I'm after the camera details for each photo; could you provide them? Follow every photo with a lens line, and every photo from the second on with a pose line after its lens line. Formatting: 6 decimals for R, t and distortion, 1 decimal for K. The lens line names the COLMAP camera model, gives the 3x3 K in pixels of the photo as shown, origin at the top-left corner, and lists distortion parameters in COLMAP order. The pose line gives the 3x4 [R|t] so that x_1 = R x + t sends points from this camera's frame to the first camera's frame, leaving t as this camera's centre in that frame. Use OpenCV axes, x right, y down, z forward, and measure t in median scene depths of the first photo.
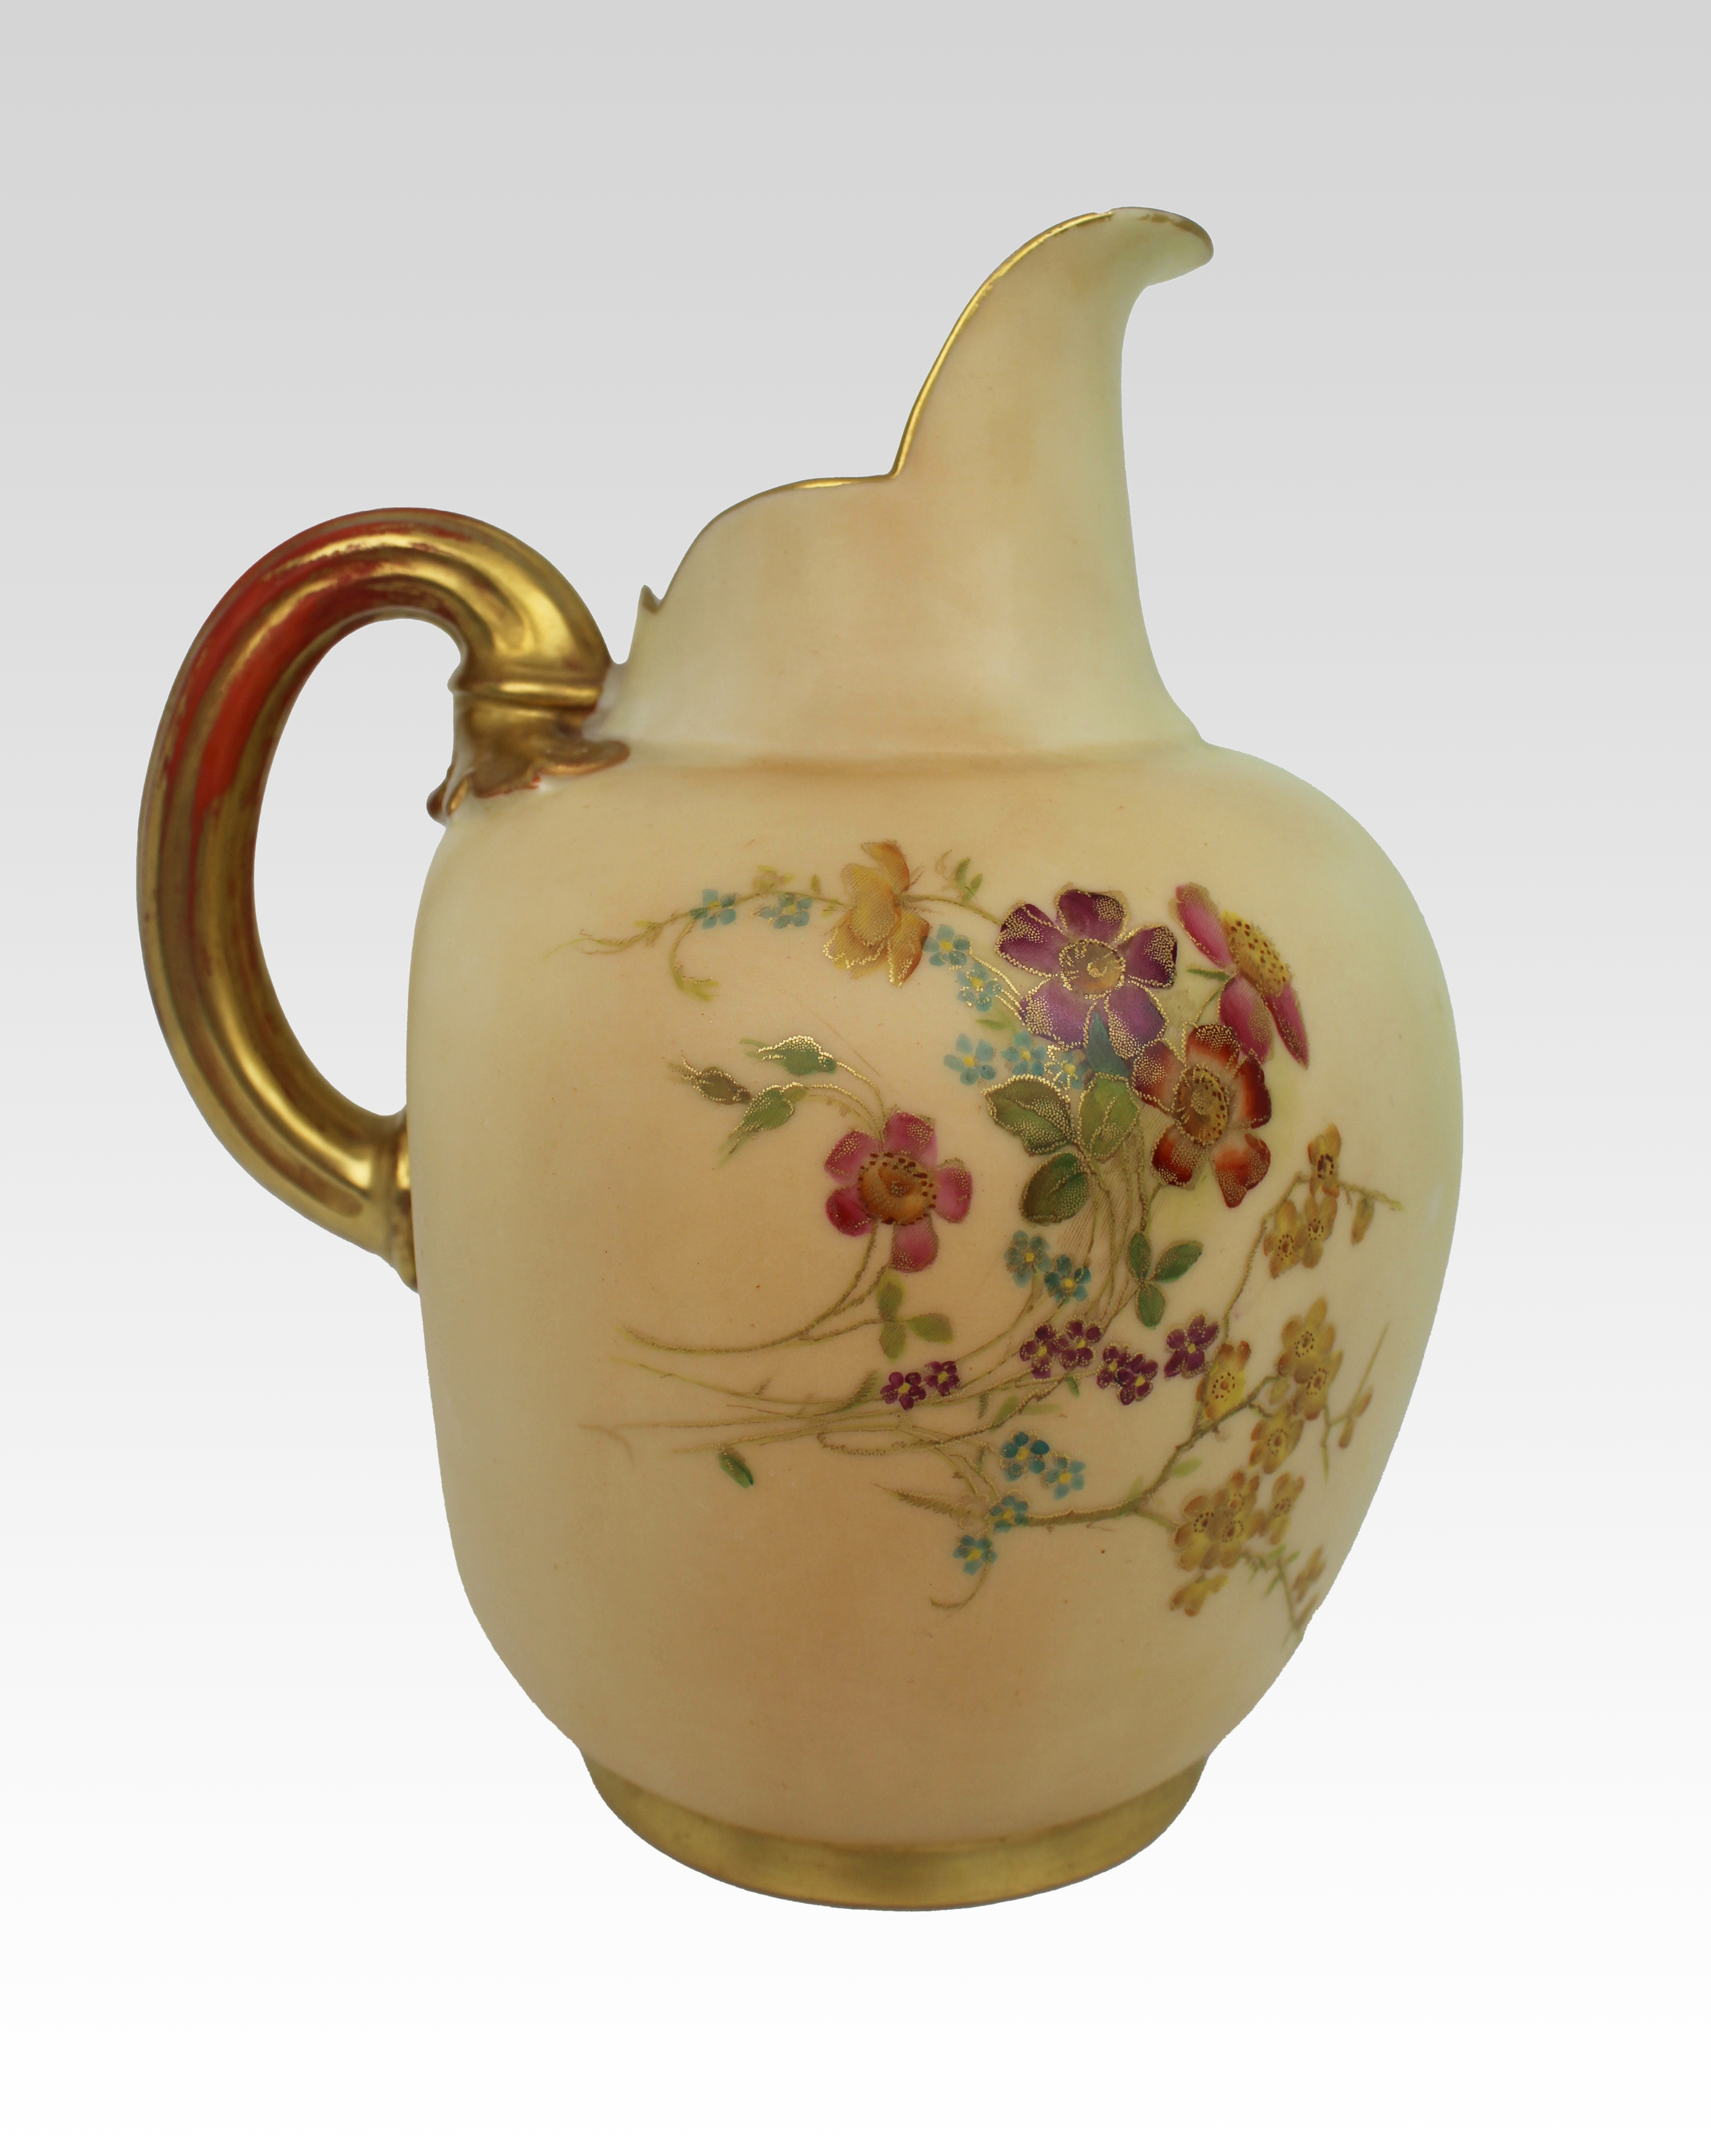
lens RADIAL K [[1137.1, 0, 855.3], [0, 1137.1, 1080.7], [0, 0, 1]] dist [-0.007017, 0.000466]
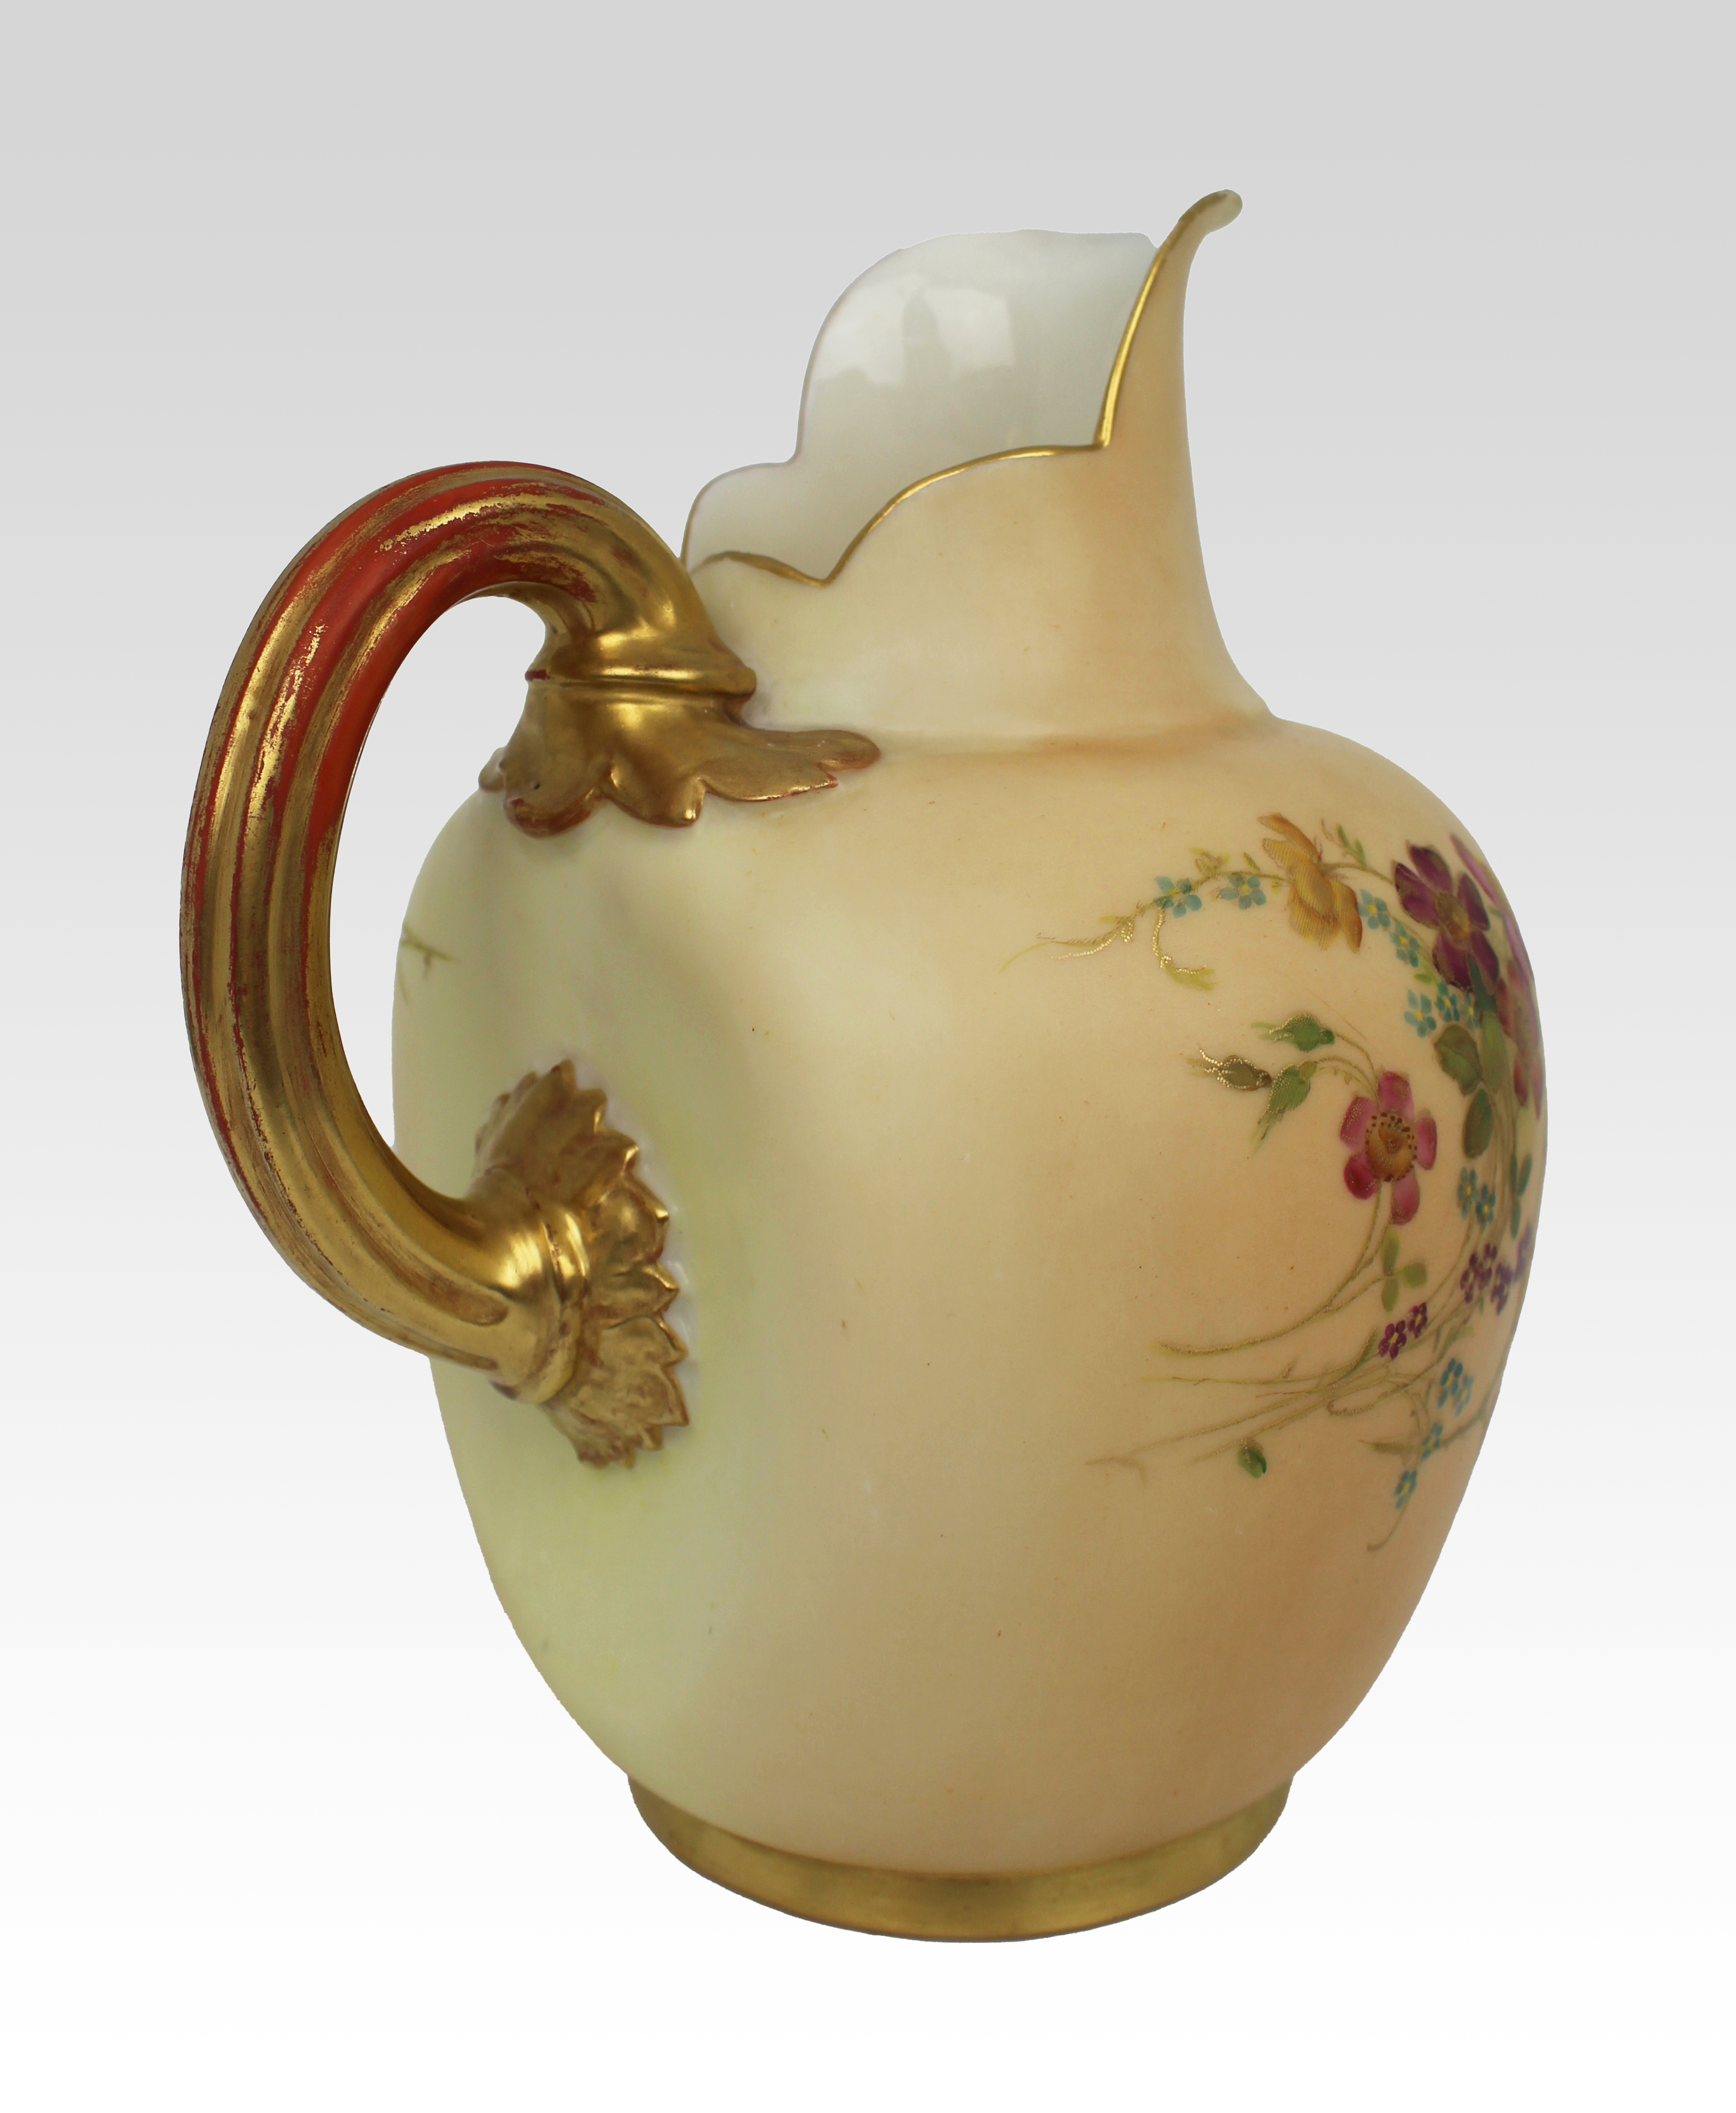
lens RADIAL K [[1228.1, 0, 868.0], [0, 1228.1, 1053.2], [0, 0, 1]] dist [0.000745, -0.000647]
pose [[0.922823, -0.144562, 0.357070, -0.763952], [0.148958, 0.988725, 0.015320, -0.074009], [-0.355259, 0.039051, 0.933952, 0.118874]]
